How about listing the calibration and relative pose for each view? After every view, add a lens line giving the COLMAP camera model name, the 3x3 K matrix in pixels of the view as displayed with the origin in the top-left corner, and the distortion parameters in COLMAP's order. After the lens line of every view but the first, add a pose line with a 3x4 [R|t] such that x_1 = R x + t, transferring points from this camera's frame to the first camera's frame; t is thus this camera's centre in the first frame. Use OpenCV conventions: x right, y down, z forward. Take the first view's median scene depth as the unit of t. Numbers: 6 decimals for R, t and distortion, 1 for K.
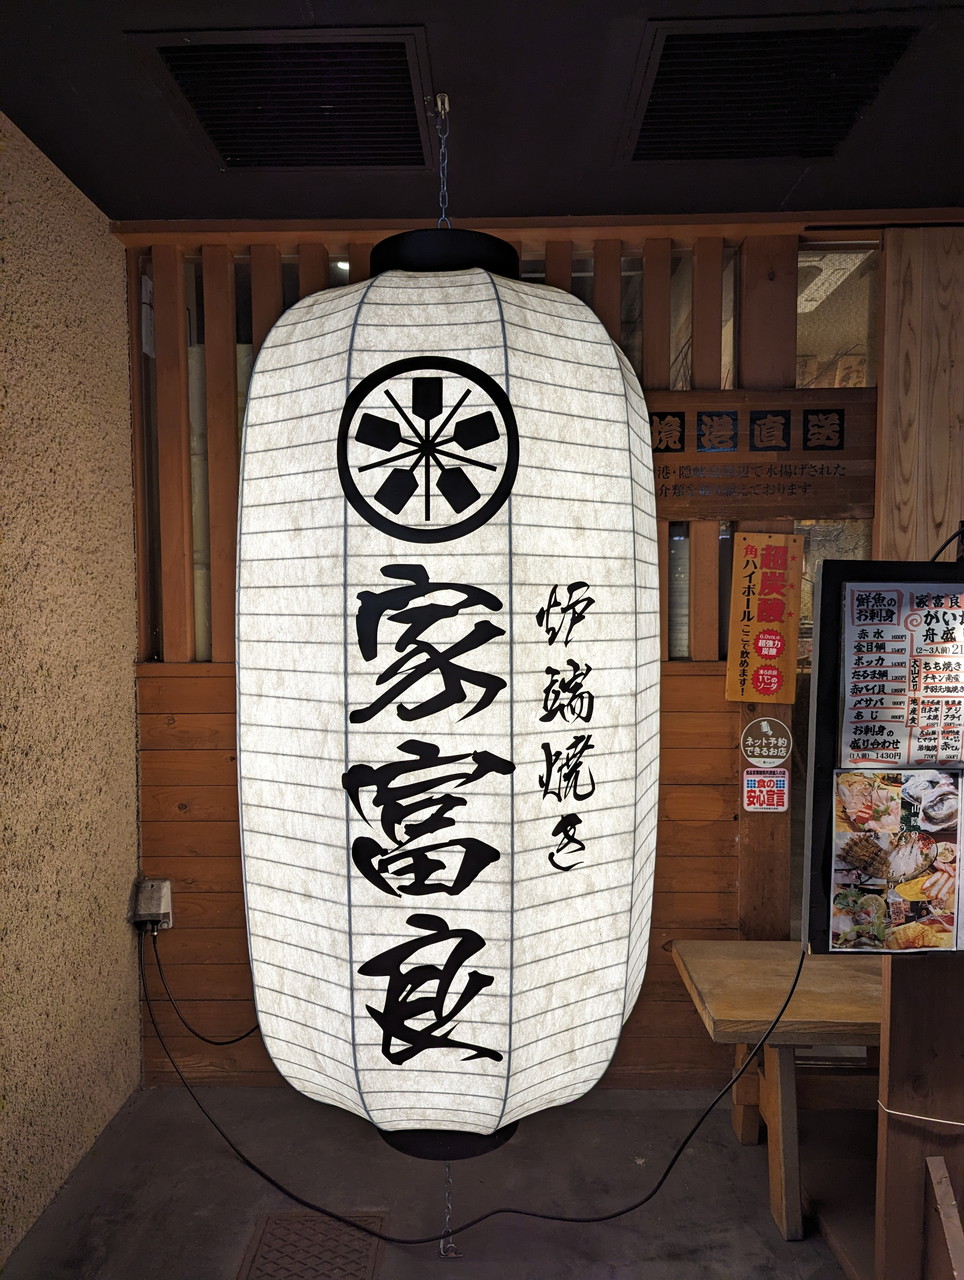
lens RADIAL K [[903.3, 0, 481.3], [0, 903.3, 645.4], [0, 0, 1]] dist [0.042391, -0.018430]
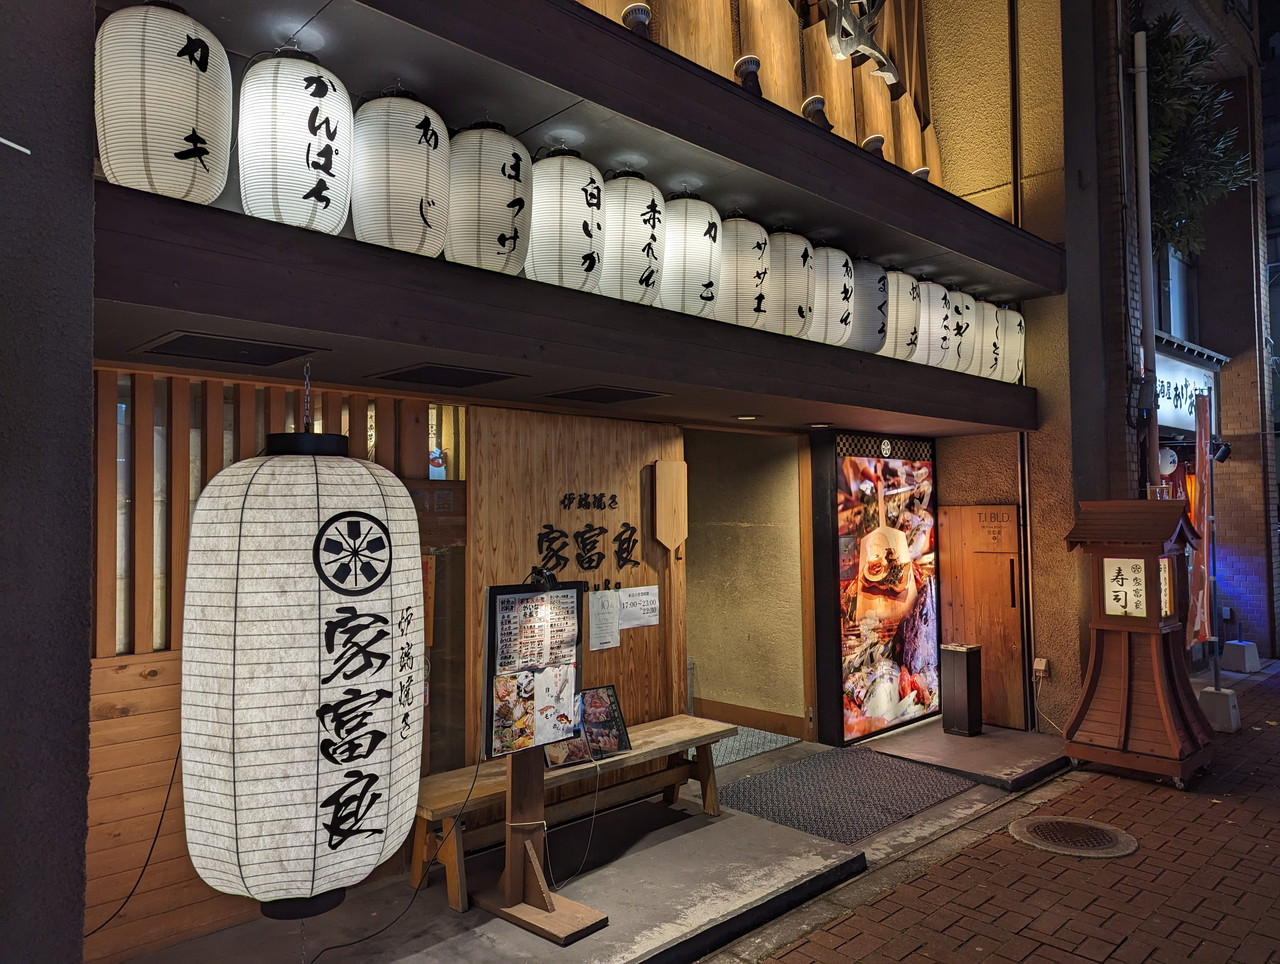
lens RADIAL K [[903.3, 0, 639.4], [0, 903.3, 481.4], [0, 0, 1]] dist [0.042391, -0.018430]
pose [[0.702150, 0.020820, 0.711724, -1.127957], [0.042283, 0.996589, -0.070868, -0.201693], [-0.710772, 0.079854, 0.698875, -1.032455]]
